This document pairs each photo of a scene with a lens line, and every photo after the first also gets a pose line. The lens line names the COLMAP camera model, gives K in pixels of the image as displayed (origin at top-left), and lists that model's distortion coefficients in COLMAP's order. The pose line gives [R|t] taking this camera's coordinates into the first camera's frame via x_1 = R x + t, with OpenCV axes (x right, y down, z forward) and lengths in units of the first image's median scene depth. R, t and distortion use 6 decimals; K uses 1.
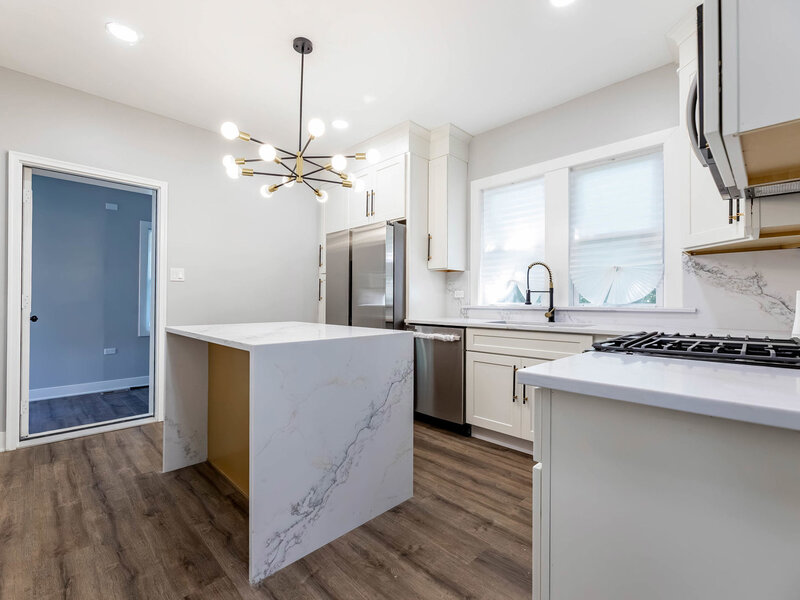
lens RADIAL K [[364.0, 0, 393.8], [0, 364.0, 298.6], [0, 0, 1]] dist [0.007848, 0.002170]
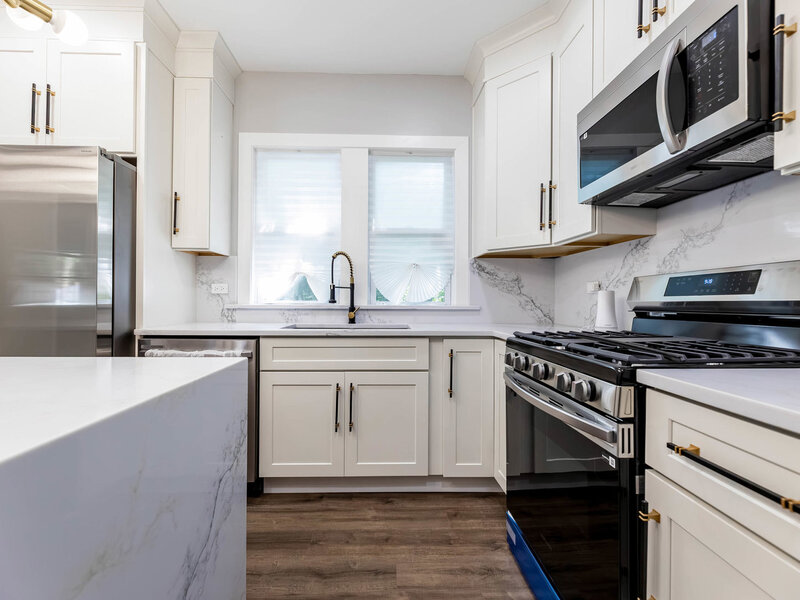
lens RADIAL K [[364.0, 0, 387.1], [0, 364.0, 298.0], [0, 0, 1]] dist [0.007848, 0.002170]
pose [[0.692616, 0.007474, 0.721267, -0.225457], [-0.009159, 0.999957, -0.001566, 0.009591], [-0.721248, -0.005522, 0.692655, 0.621744]]
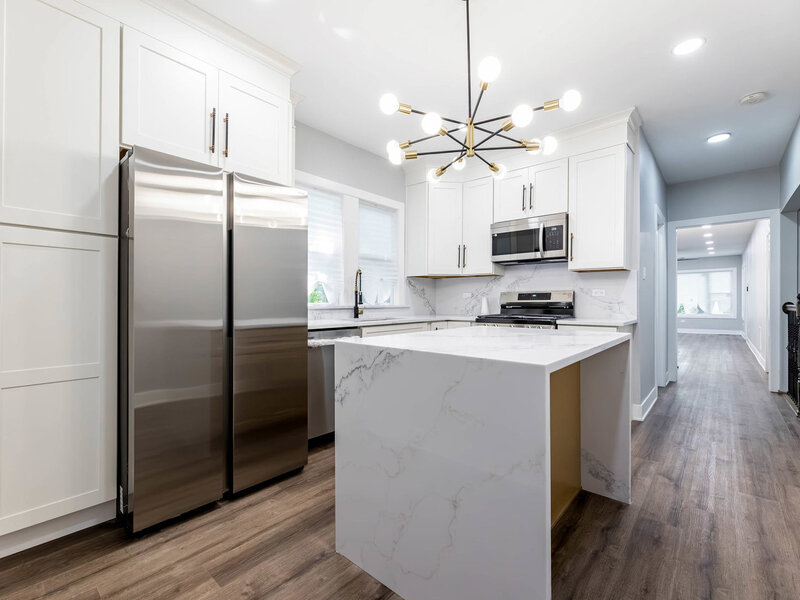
lens RADIAL K [[364.0, 0, 397.3], [0, 364.0, 301.6], [0, 0, 1]] dist [0.007848, 0.002170]
pose [[-0.067690, -0.001792, 0.997705, -1.457092], [-0.006361, 0.999979, 0.001365, 0.009127], [-0.997686, -0.006254, -0.067700, 1.679862]]
